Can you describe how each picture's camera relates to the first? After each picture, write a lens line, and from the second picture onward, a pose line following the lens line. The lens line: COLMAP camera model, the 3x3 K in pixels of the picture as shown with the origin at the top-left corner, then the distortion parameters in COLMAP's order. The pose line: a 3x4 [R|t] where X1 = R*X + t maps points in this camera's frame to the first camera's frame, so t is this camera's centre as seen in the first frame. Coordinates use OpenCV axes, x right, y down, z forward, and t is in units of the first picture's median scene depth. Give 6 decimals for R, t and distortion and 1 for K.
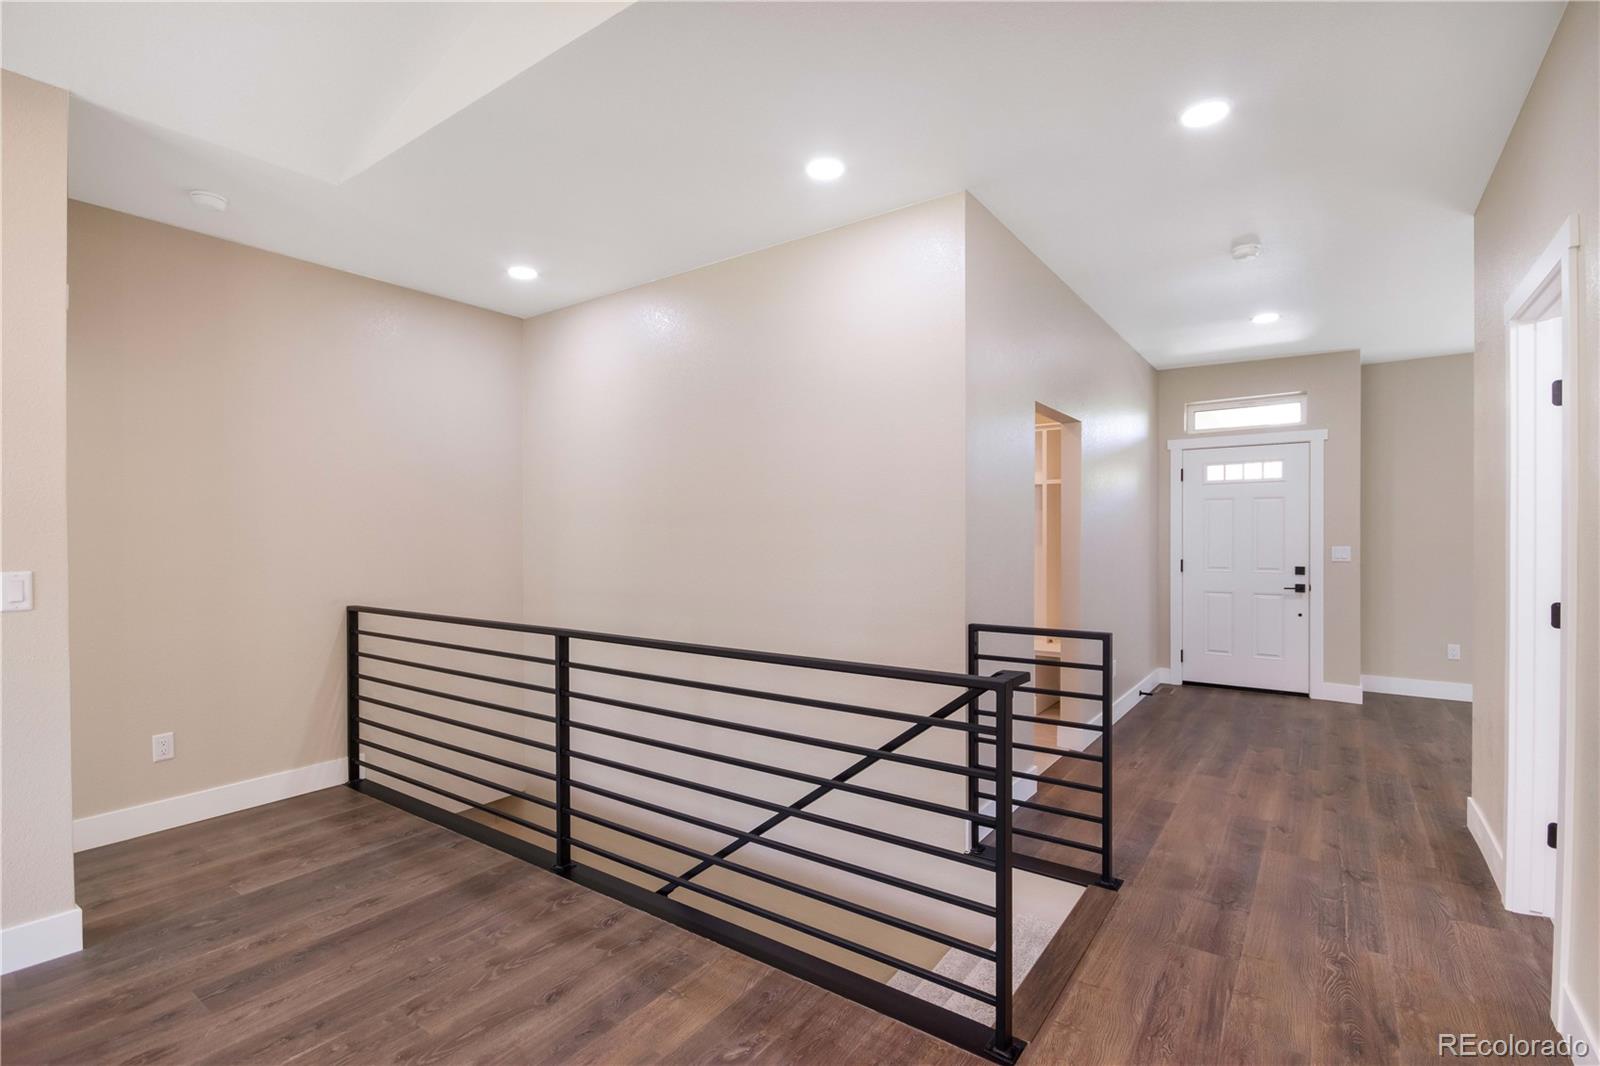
lens RADIAL K [[744.5, 0, 798.4], [0, 744.5, 538.0], [0, 0, 1]] dist [-0.006854, -0.000666]
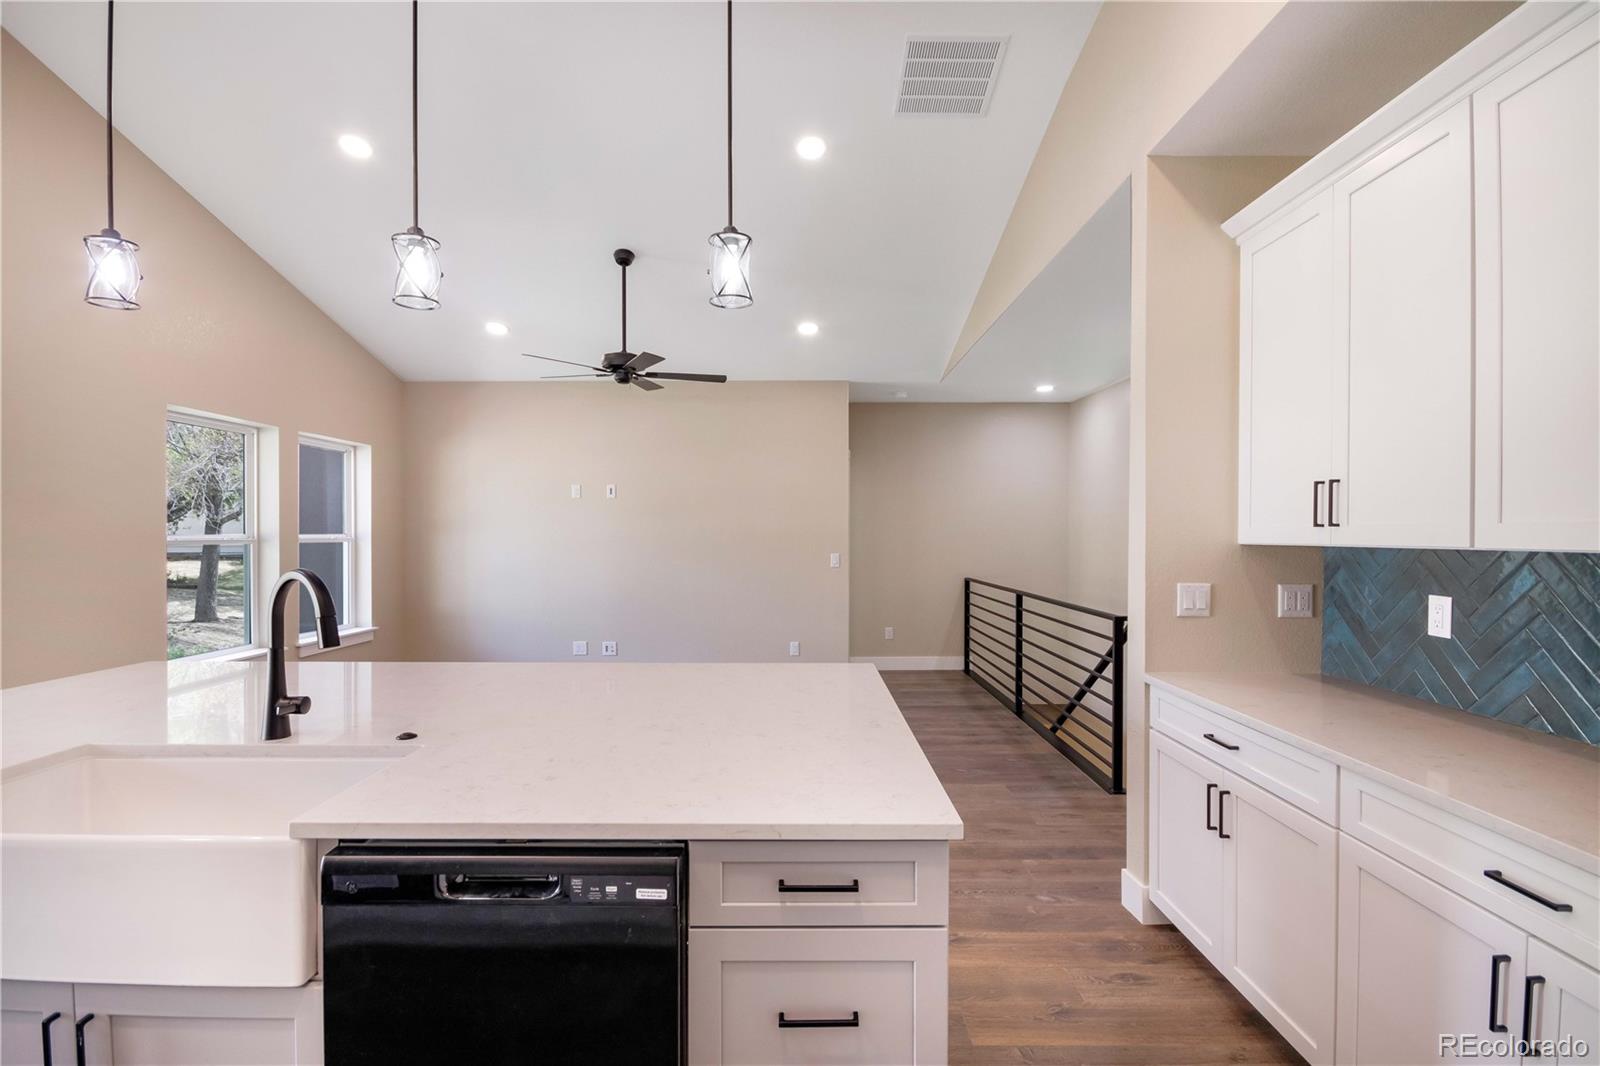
lens RADIAL K [[744.5, 0, 798.4], [0, 744.5, 538.0], [0, 0, 1]] dist [-0.006854, -0.000666]
pose [[0.583661, 0.008522, -0.811953, 0.633303], [-0.007397, 0.999959, 0.005178, -0.015751], [0.811964, 0.002984, 0.583700, -0.423141]]
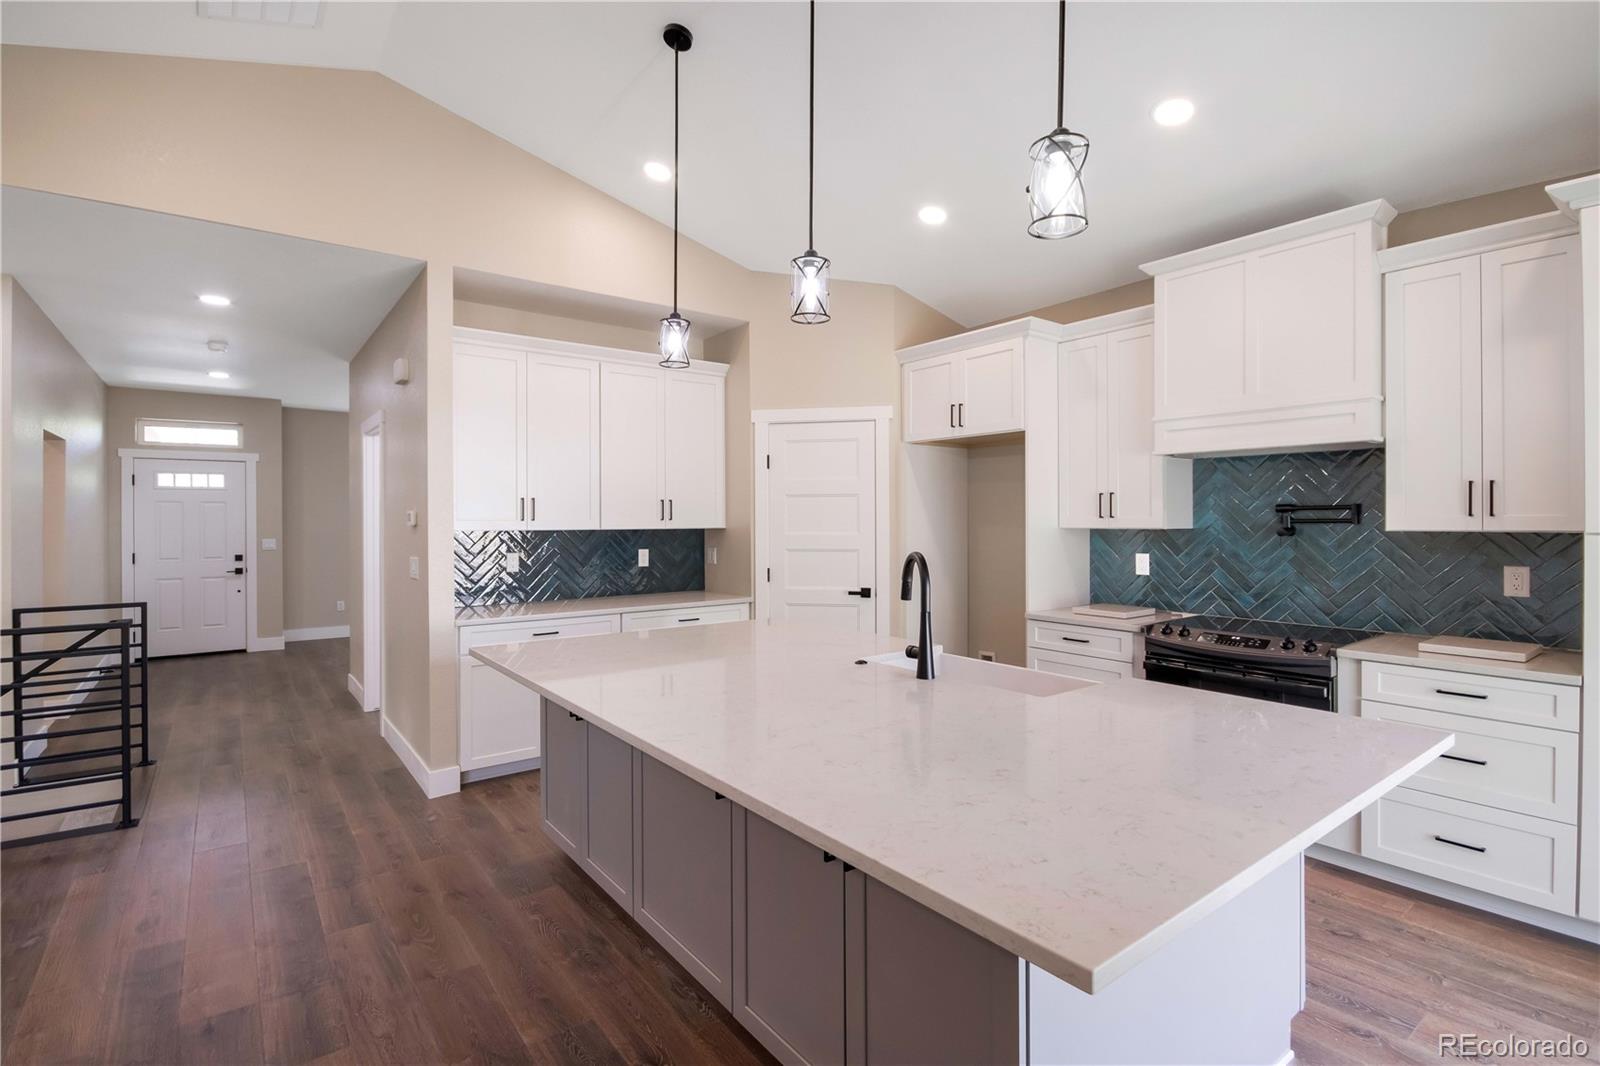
lens RADIAL K [[751.0, 0, 796.9], [0, 751.0, 523.3], [0, 0, 1]] dist [-0.000099, -0.009091]
pose [[0.295046, -0.002235, 0.955480, -0.435496], [0.005957, 0.999982, 0.000499, -0.017725], [-0.955464, 0.005544, 0.295054, -0.493376]]
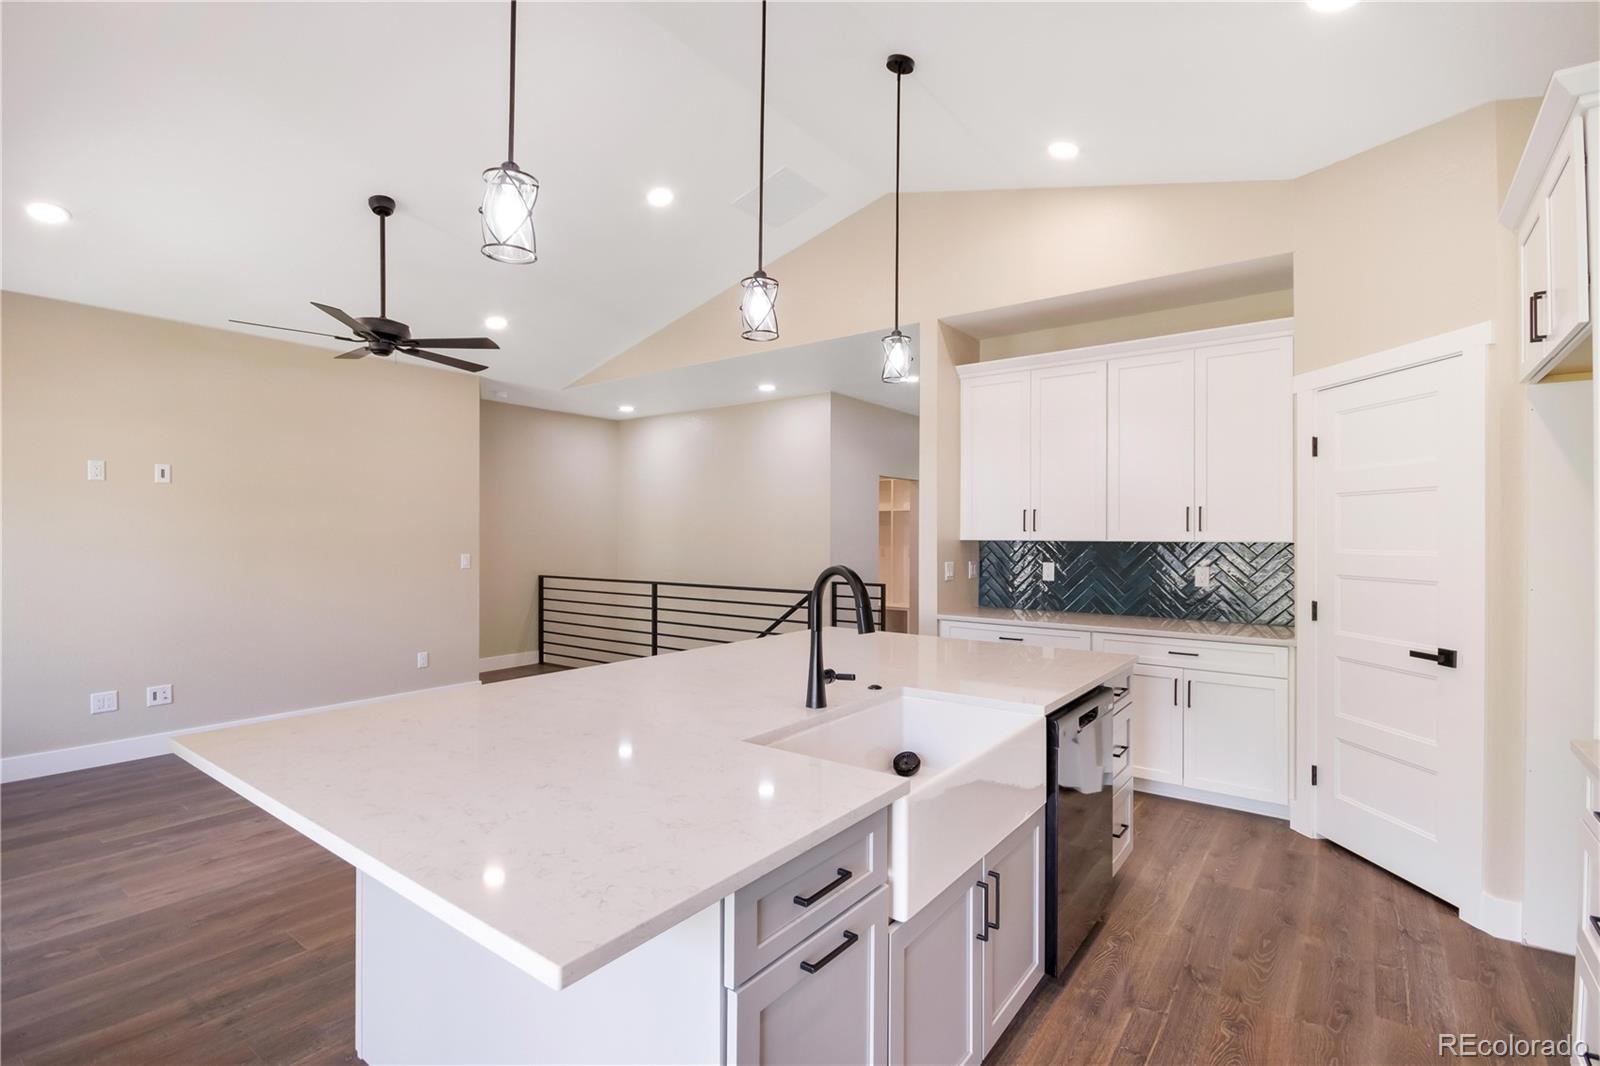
lens RADIAL K [[742.2, 0, 804.1], [0, 742.2, 536.7], [0, 0, 1]] dist [0.000791, -0.000759]
pose [[0.999837, 0.005226, -0.017269, 0.131707], [-0.005227, 0.999986, -0.000016, -0.013975], [0.017268, 0.000106, 0.999851, -0.905610]]
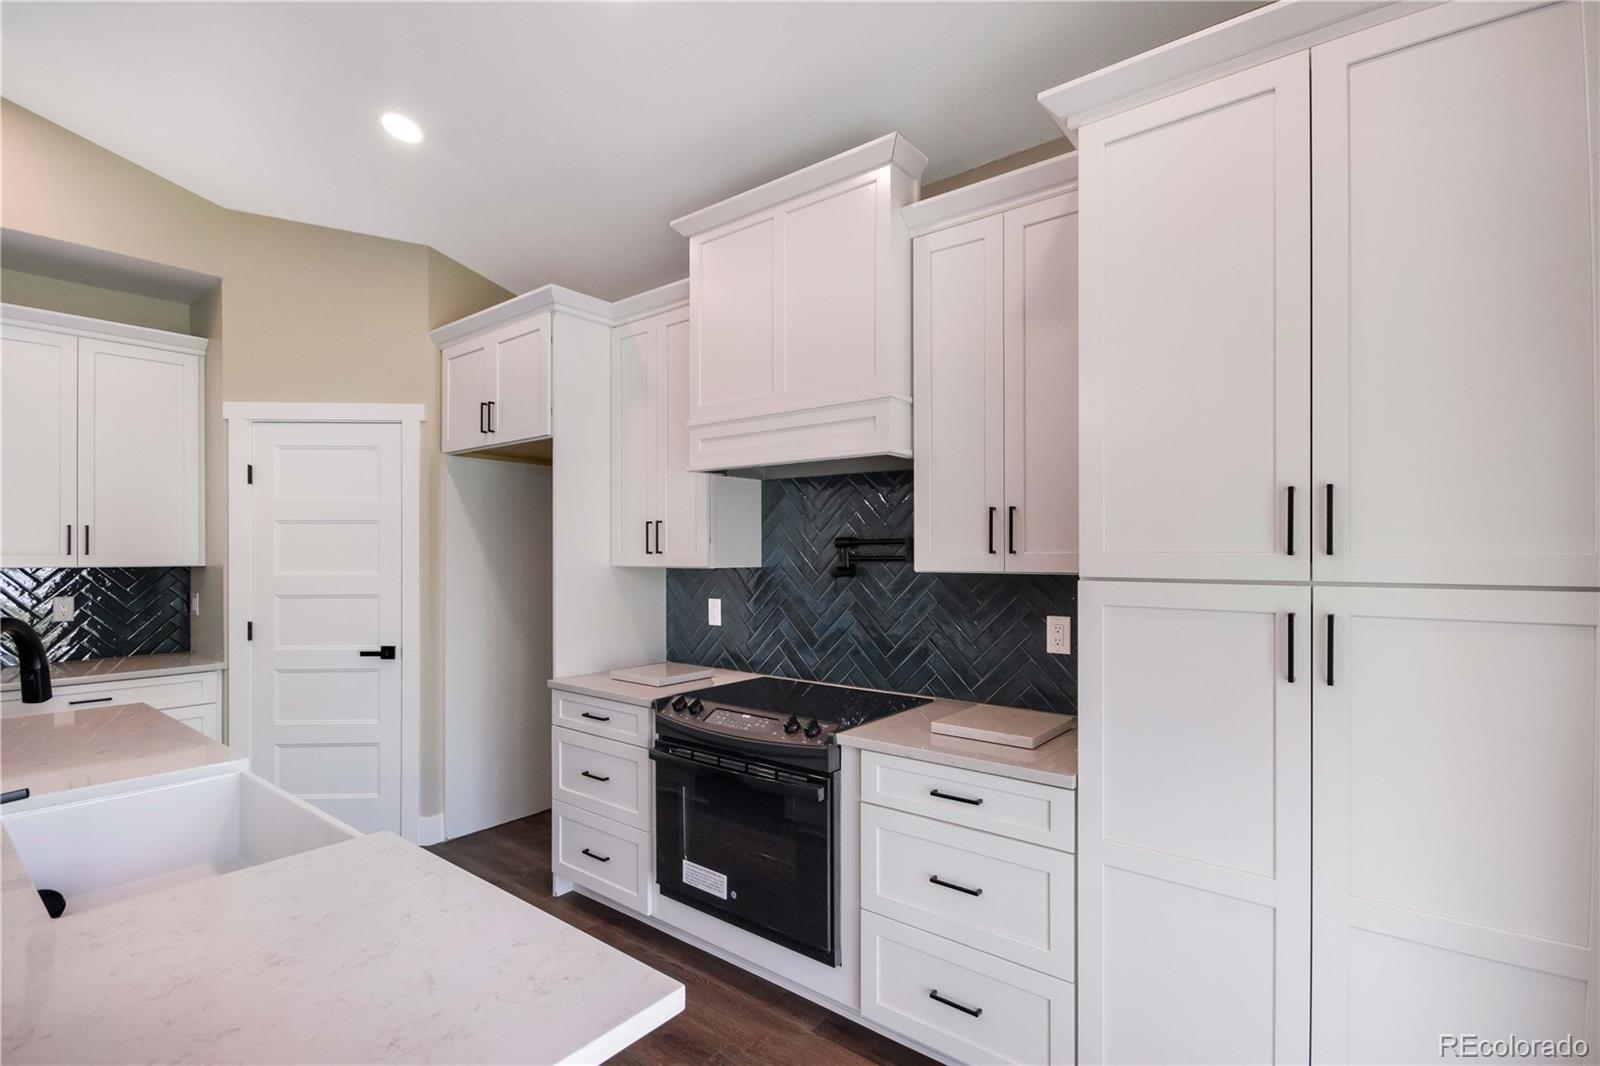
lens RADIAL K [[759.1, 0, 799.5], [0, 759.1, 550.4], [0, 0, 1]] dist [-0.002380, -0.000405]
pose [[0.054142, 0.007216, 0.998507, -0.149536], [0.003719, 0.999965, -0.007429, -0.018979], [-0.998526, 0.004115, 0.054113, -0.765417]]
